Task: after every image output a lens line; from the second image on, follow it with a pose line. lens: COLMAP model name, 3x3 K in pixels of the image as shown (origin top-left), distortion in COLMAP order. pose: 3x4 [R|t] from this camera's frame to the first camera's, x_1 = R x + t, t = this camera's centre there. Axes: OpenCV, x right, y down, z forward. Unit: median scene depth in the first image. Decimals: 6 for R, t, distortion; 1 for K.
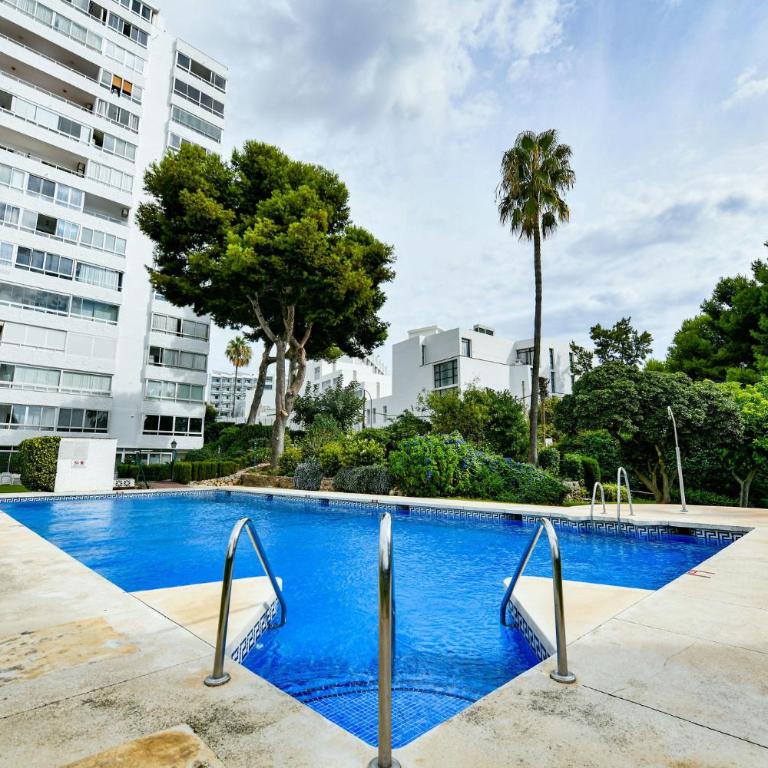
lens RADIAL K [[449.5, 0, 384.6], [0, 449.5, 383.8], [0, 0, 1]] dist [-0.004374, -0.002259]
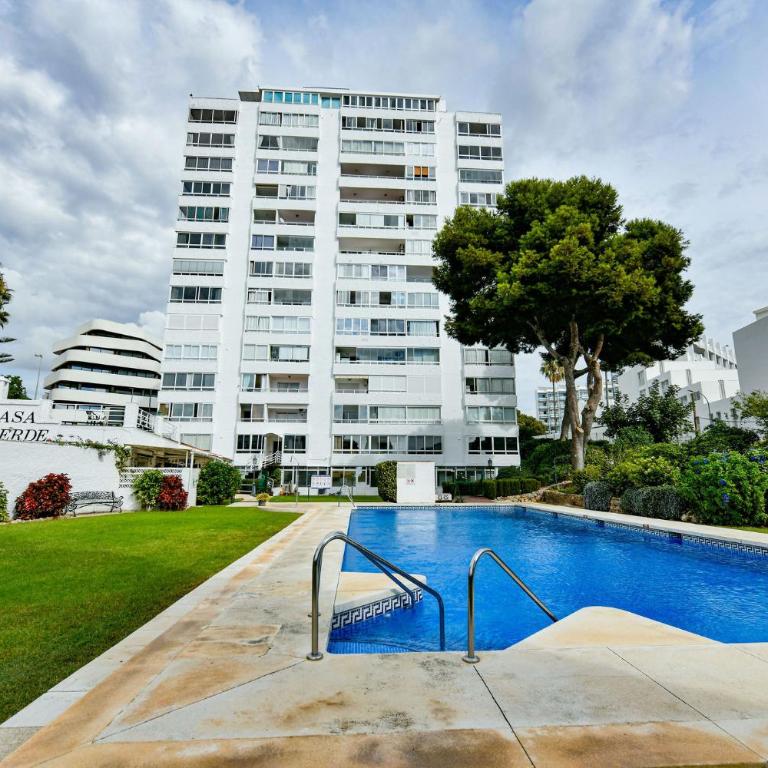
lens RADIAL K [[449.5, 0, 399.9], [0, 449.5, 384.1], [0, 0, 1]] dist [-0.004374, -0.002259]
pose [[0.771996, -0.126751, -0.622861, 0.105195], [0.108803, 0.991805, -0.066976, -0.013012], [0.626245, -0.016064, 0.779460, -0.021805]]
